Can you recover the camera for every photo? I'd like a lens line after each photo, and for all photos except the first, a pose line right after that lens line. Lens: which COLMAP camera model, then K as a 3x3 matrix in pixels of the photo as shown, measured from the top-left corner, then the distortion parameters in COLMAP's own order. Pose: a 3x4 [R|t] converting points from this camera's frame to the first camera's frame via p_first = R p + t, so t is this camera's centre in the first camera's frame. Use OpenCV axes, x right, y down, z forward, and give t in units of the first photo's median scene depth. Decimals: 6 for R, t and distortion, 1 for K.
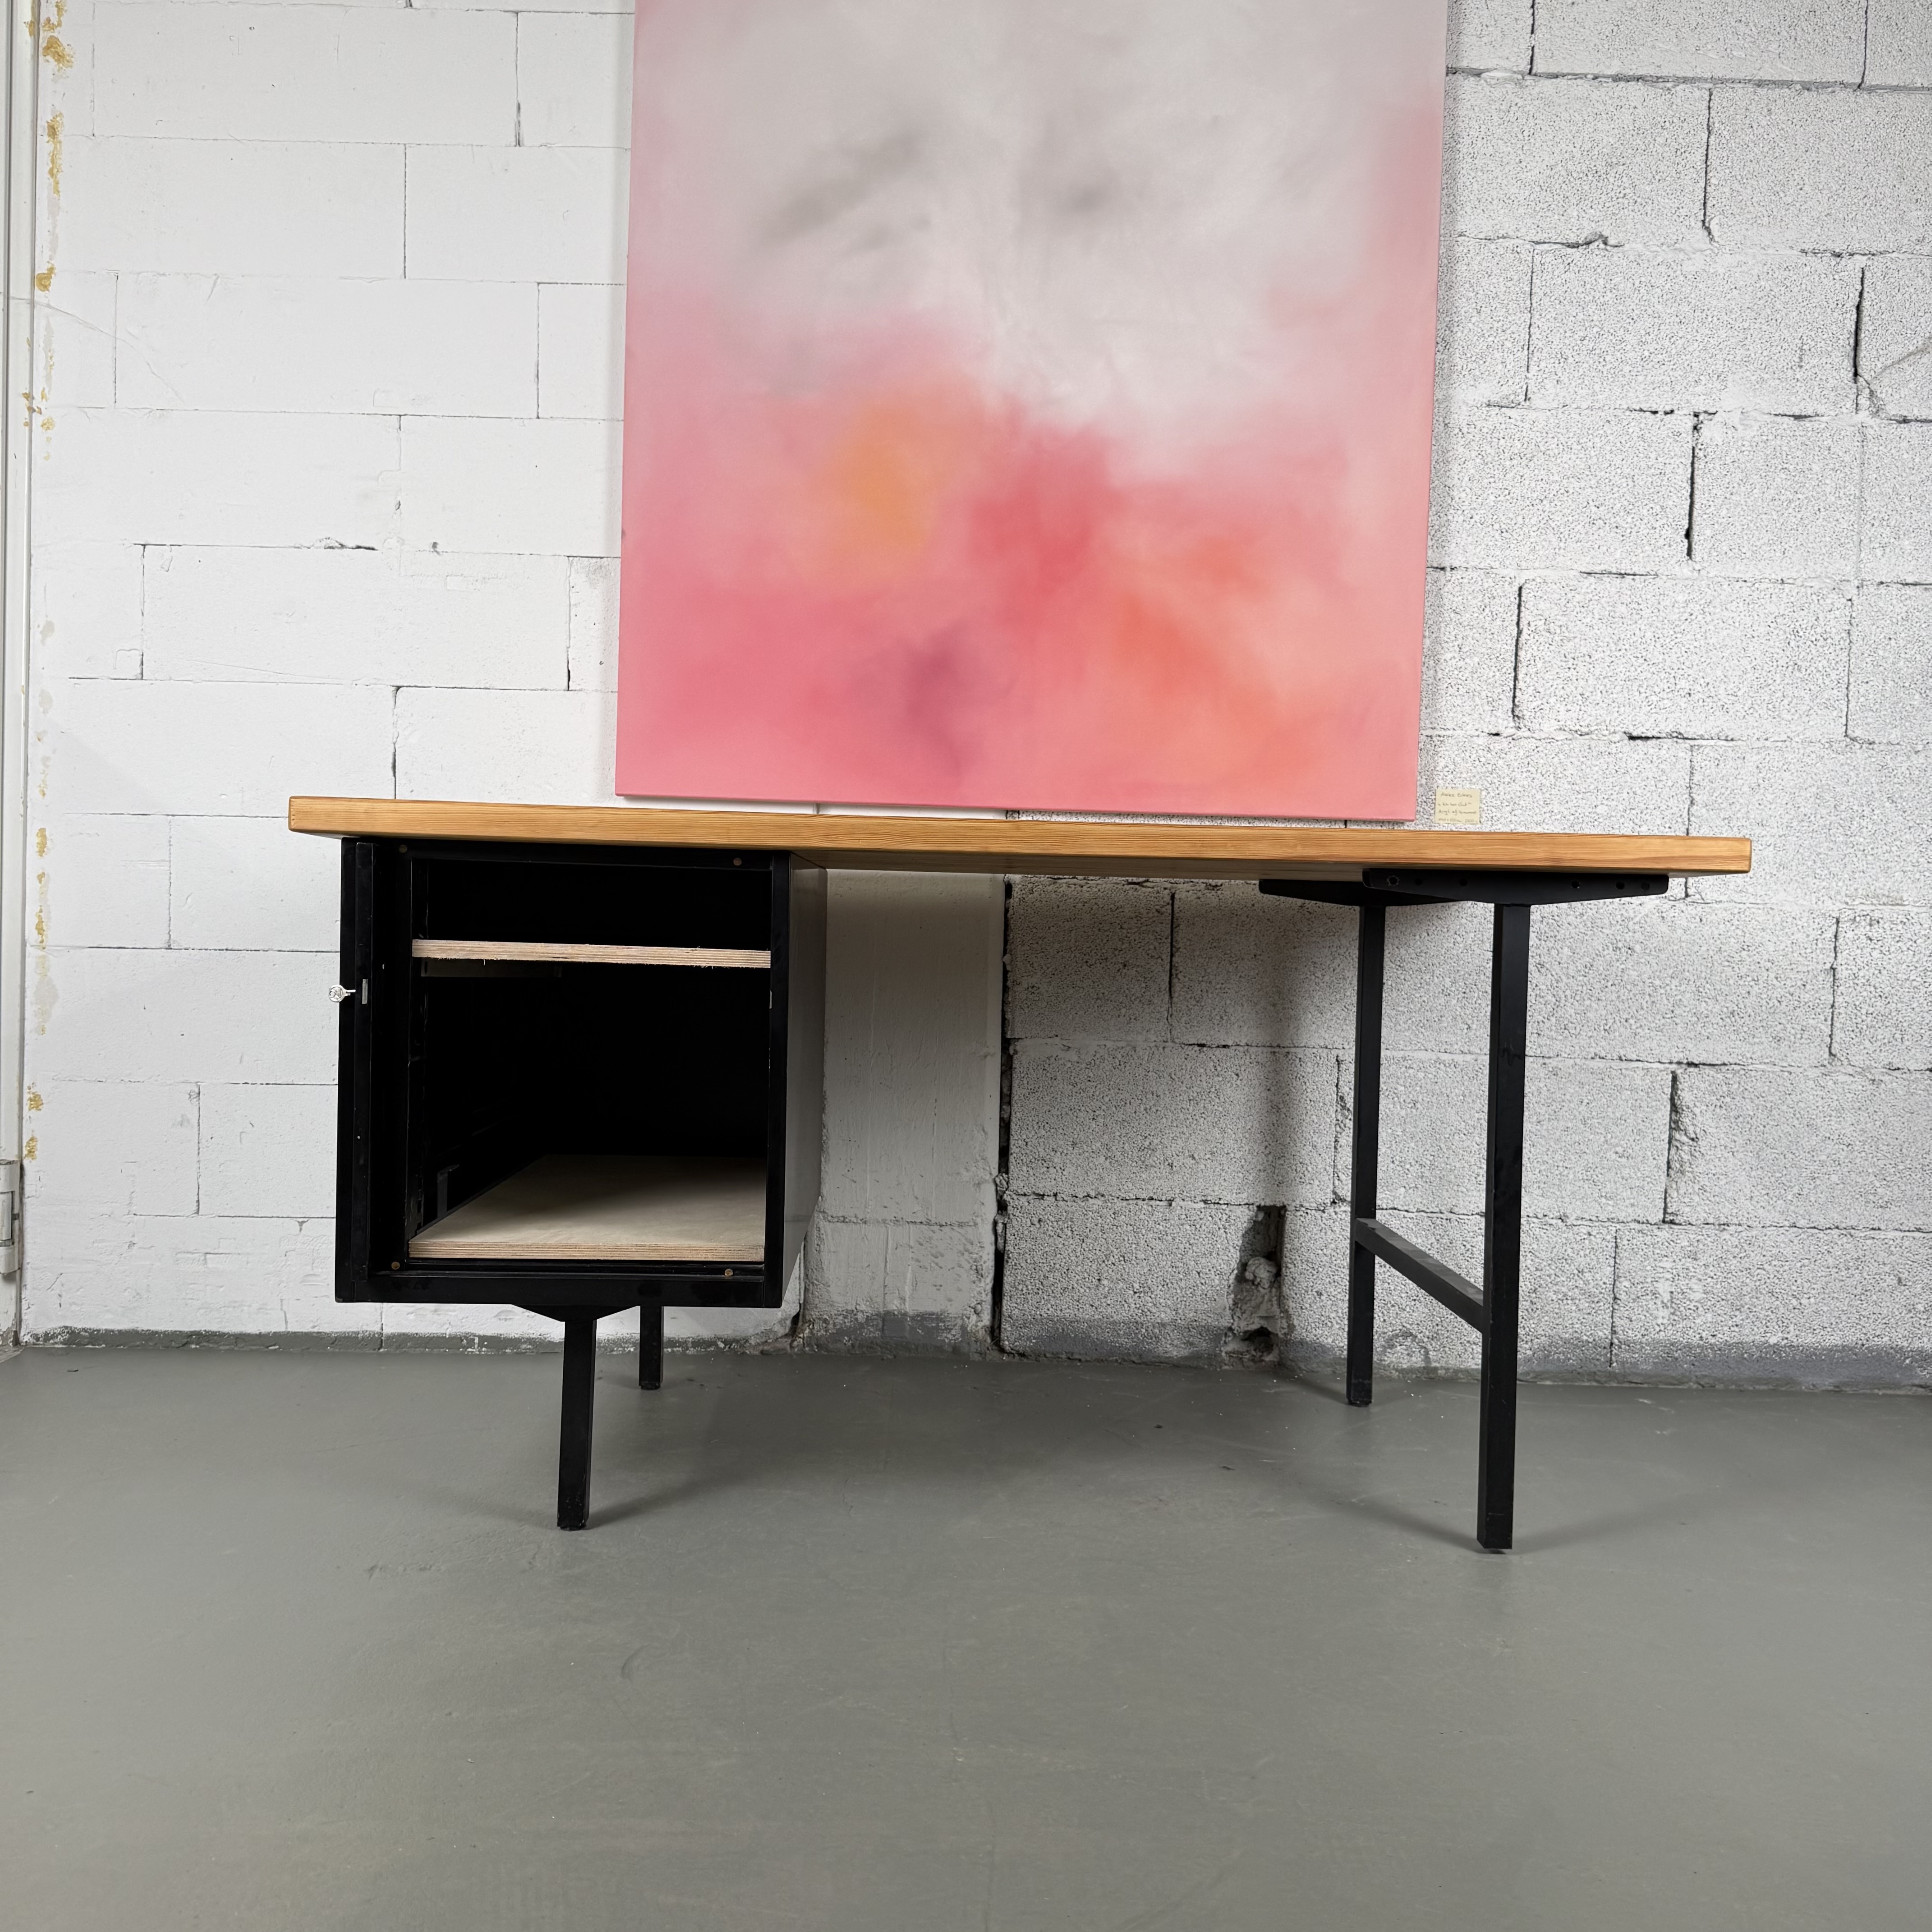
lens RADIAL K [[1794.3, 0, 954.3], [0, 1794.3, 973.4], [0, 0, 1]] dist [0.177926, -0.376453]
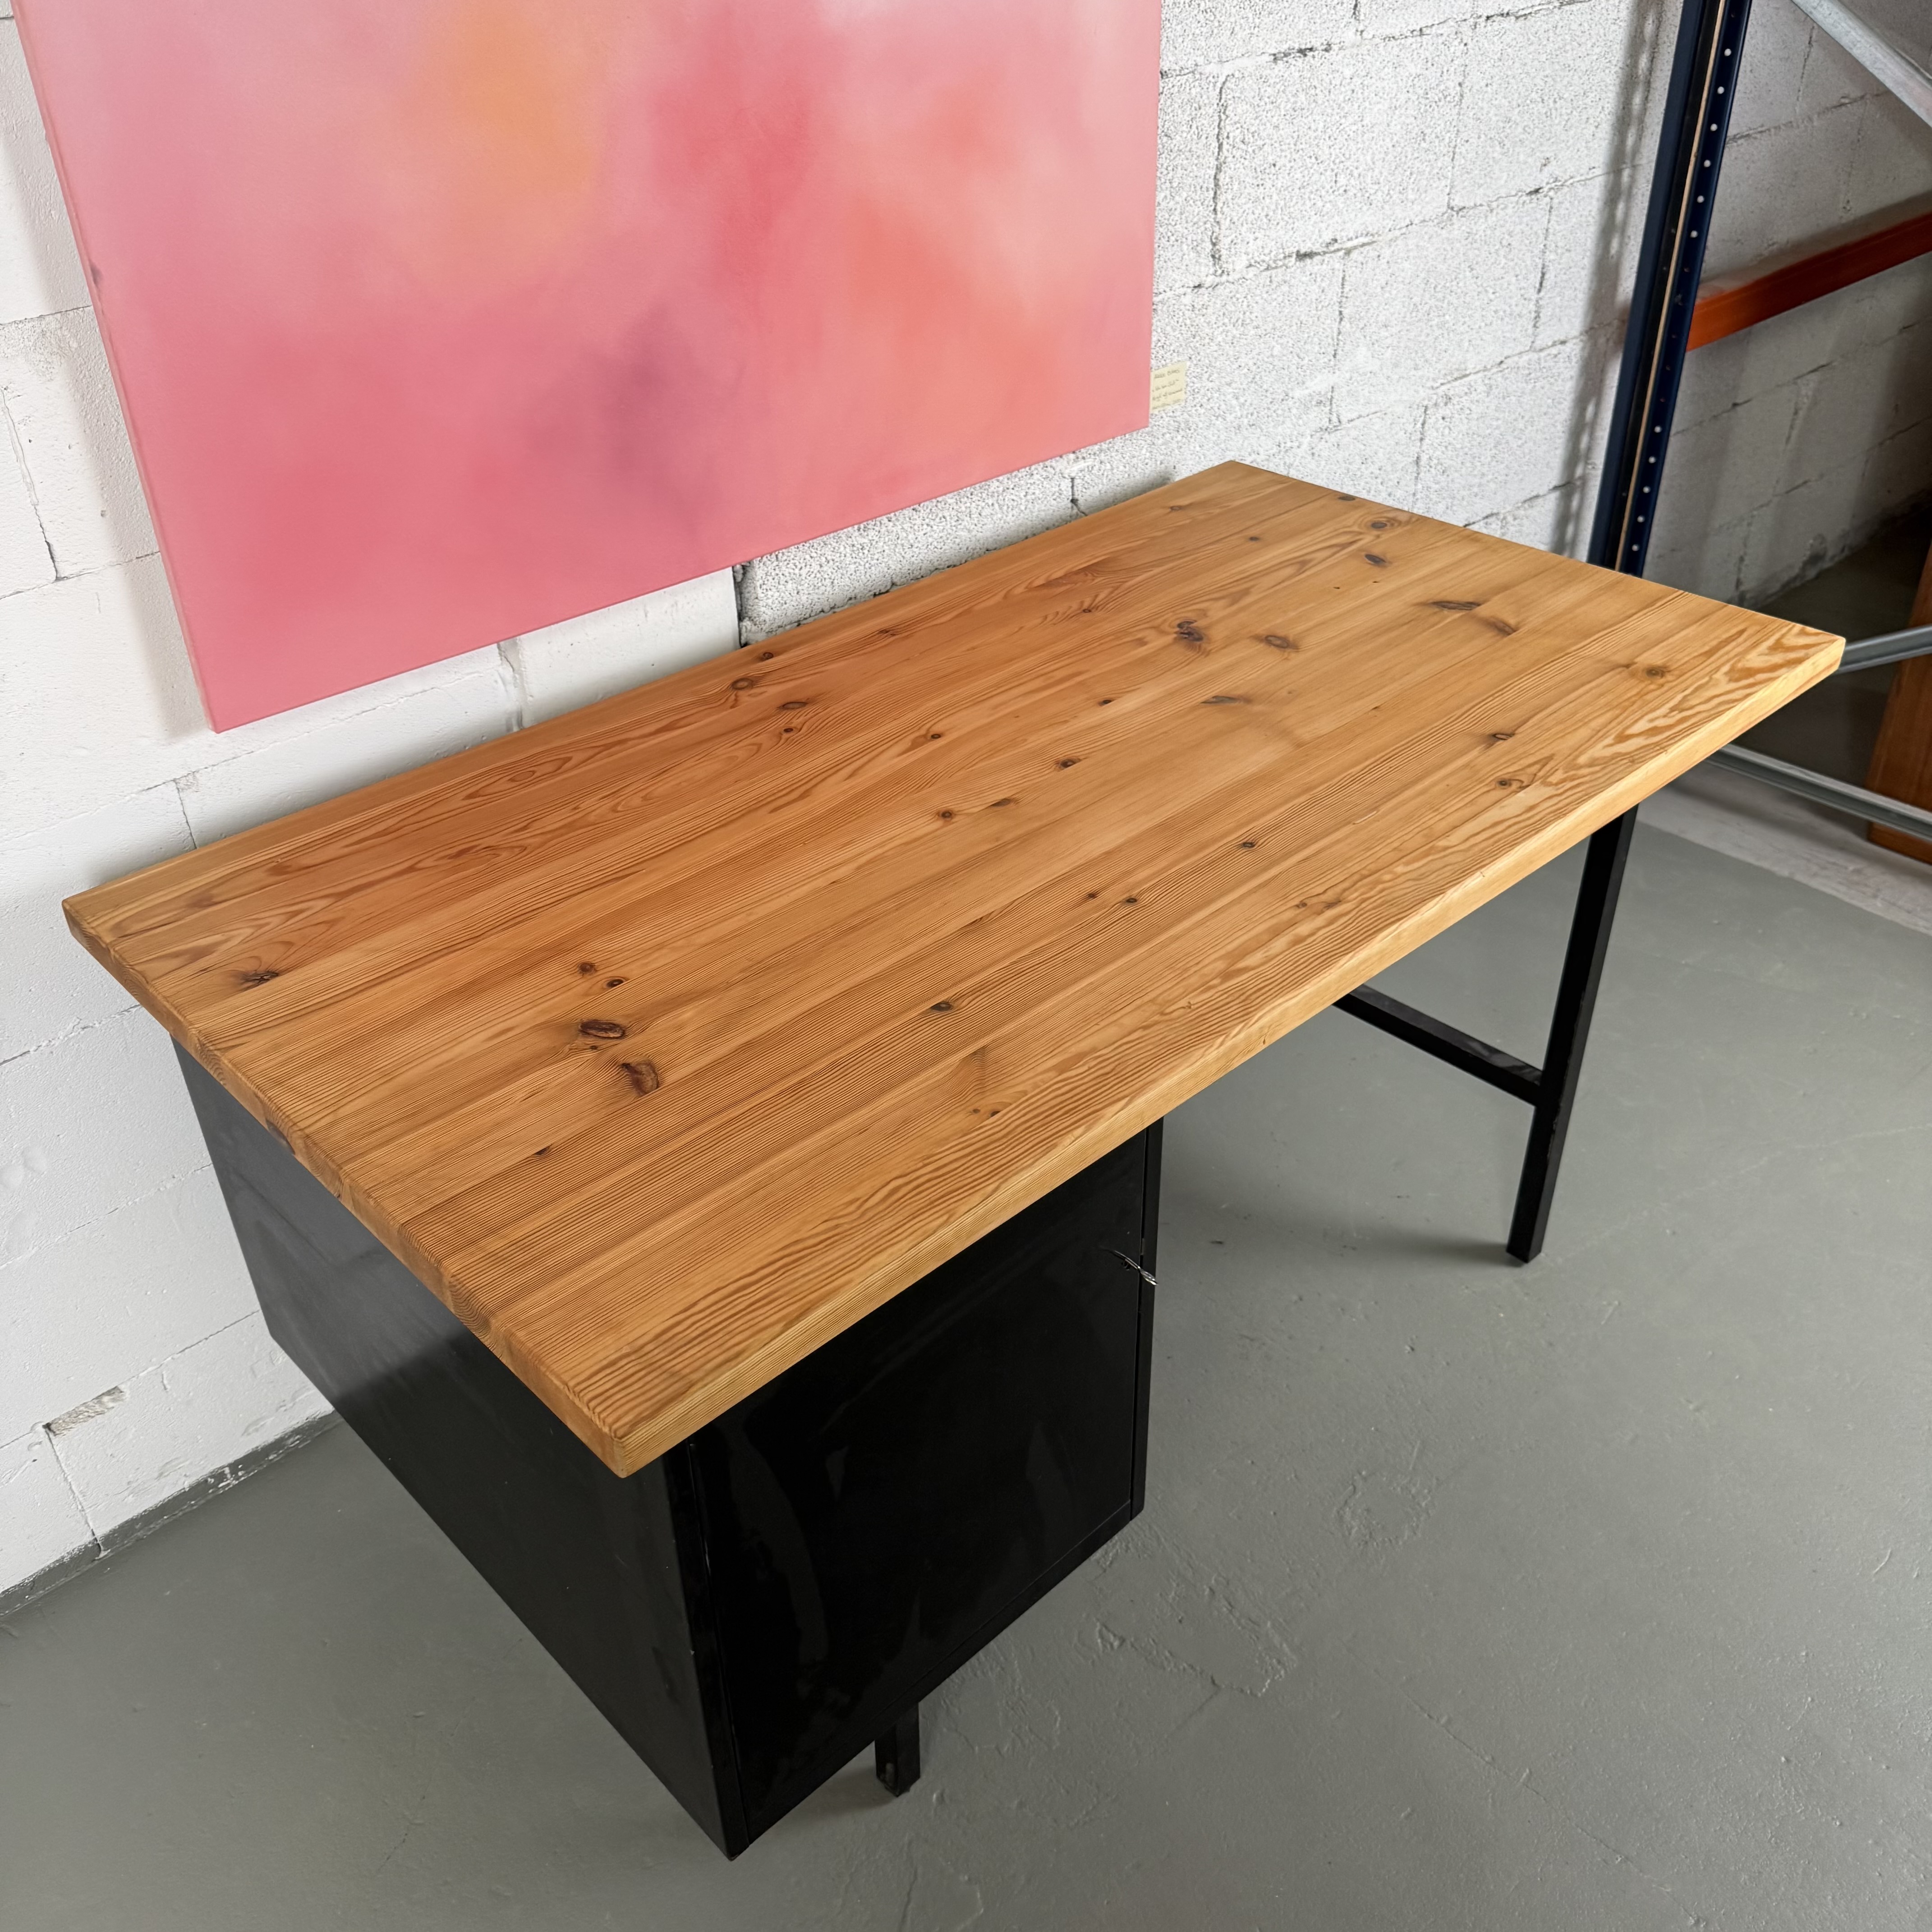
lens RADIAL K [[1794.3, 0, 954.3], [0, 1794.3, 973.4], [0, 0, 1]] dist [0.177926, -0.376453]
pose [[0.742360, -0.415624, 0.525508, -0.349237], [0.061801, 0.823472, 0.563981, -0.349628], [-0.667145, -0.386200, 0.636999, 0.427532]]
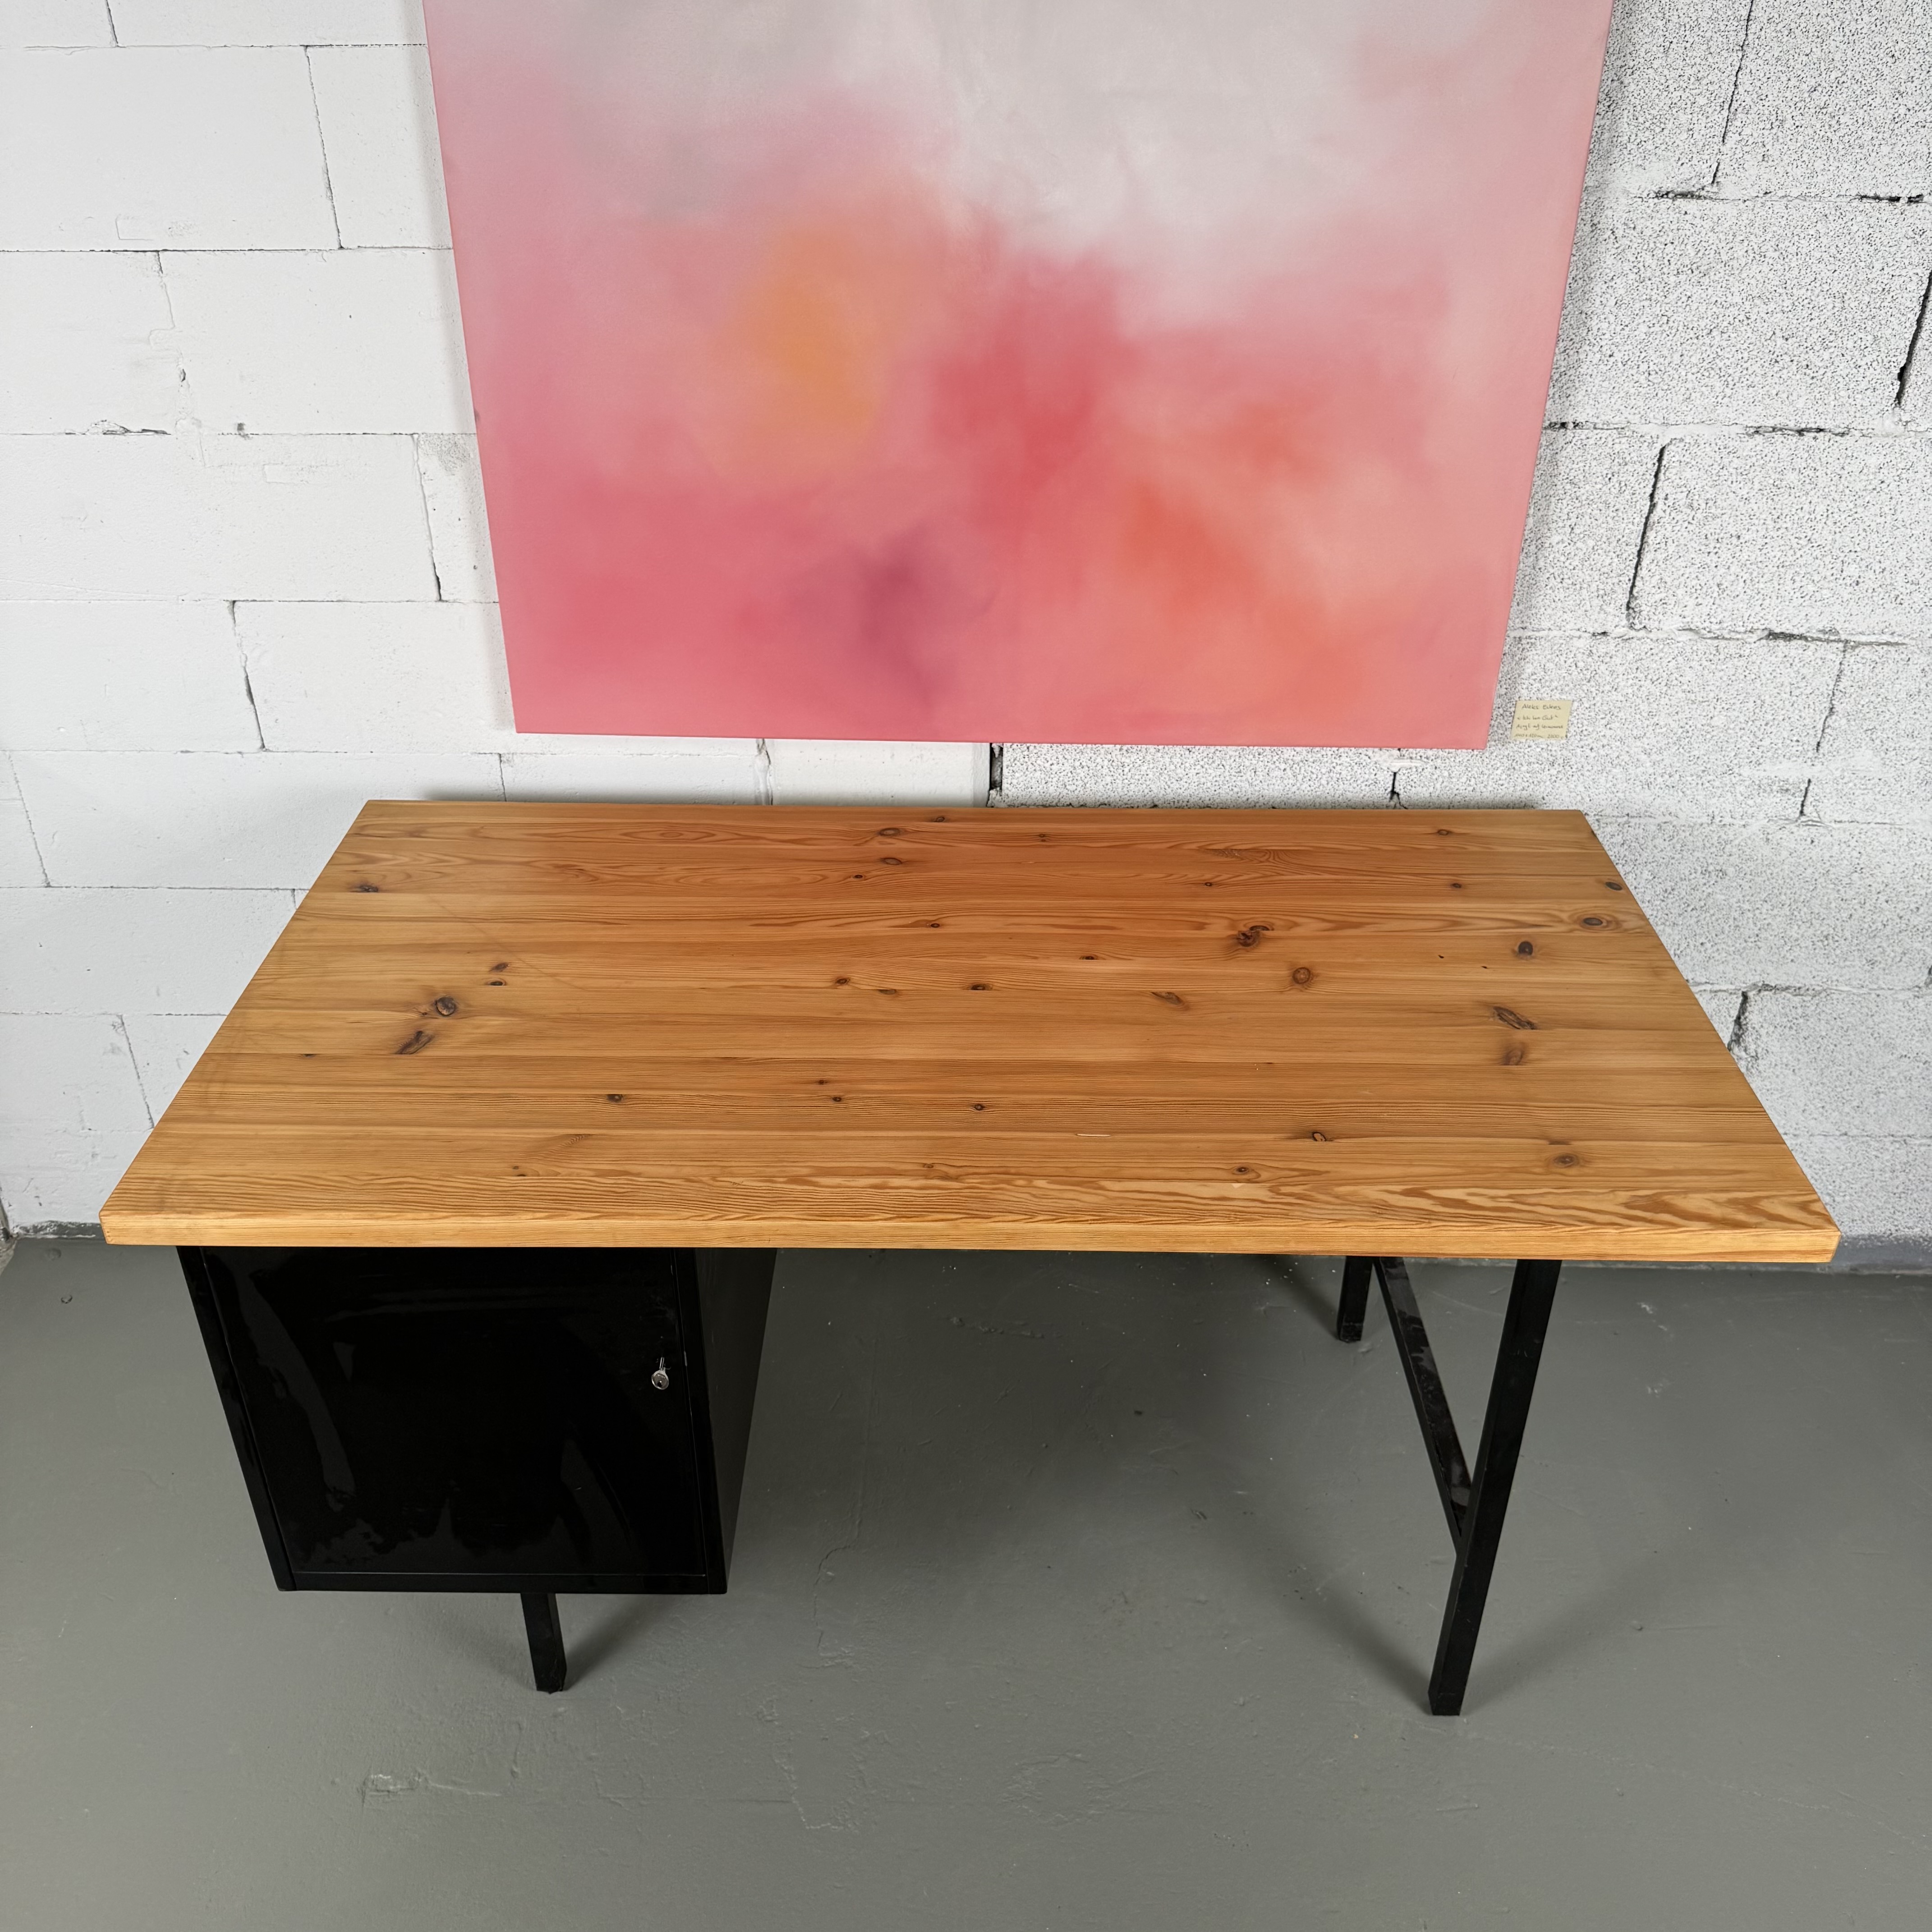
lens RADIAL K [[1794.3, 0, 954.3], [0, 1794.3, 973.4], [0, 0, 1]] dist [0.177926, -0.376453]
pose [[0.999063, -0.003826, -0.043119, 0.048636], [0.024999, 0.864193, 0.502539, -0.412825], [0.035340, -0.503146, 0.863479, 0.225770]]
